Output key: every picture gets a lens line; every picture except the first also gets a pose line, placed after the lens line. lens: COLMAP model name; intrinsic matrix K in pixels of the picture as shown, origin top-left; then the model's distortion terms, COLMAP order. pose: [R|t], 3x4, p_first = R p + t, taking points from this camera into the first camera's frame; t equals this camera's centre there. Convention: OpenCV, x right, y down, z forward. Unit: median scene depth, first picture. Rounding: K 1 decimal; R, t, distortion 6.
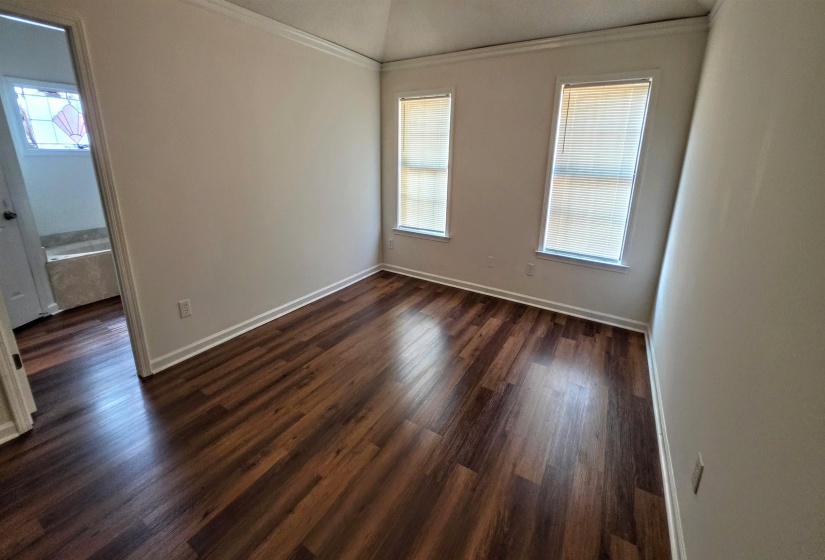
lens RADIAL K [[398.4, 0, 410.9], [0, 398.4, 279.7], [0, 0, 1]] dist [0.000503, 0.000099]
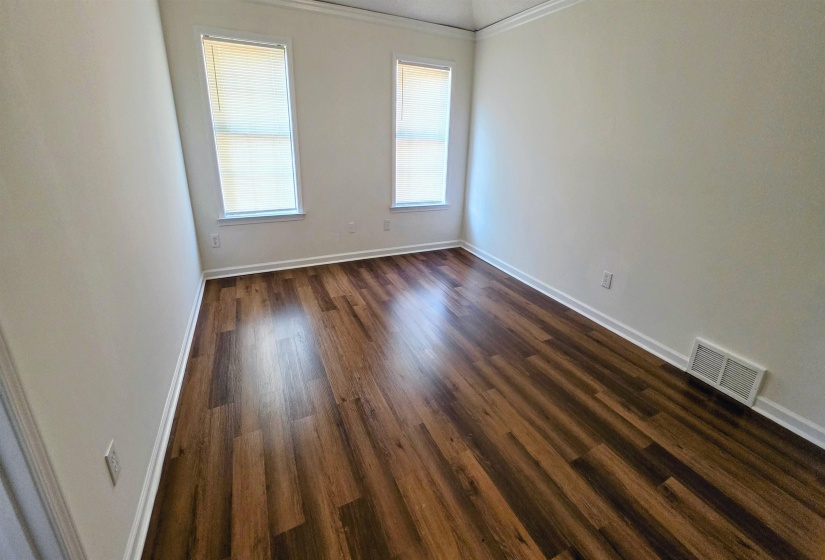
lens RADIAL K [[406.6, 0, 413.1], [0, 406.6, 276.8], [0, 0, 1]] dist [0.000628, 0.000096]
pose [[0.384735, -0.319154, 0.866094, -0.840286], [0.253248, 0.938811, 0.233452, -0.159465], [-0.887606, 0.129520, 0.442019, 0.515267]]
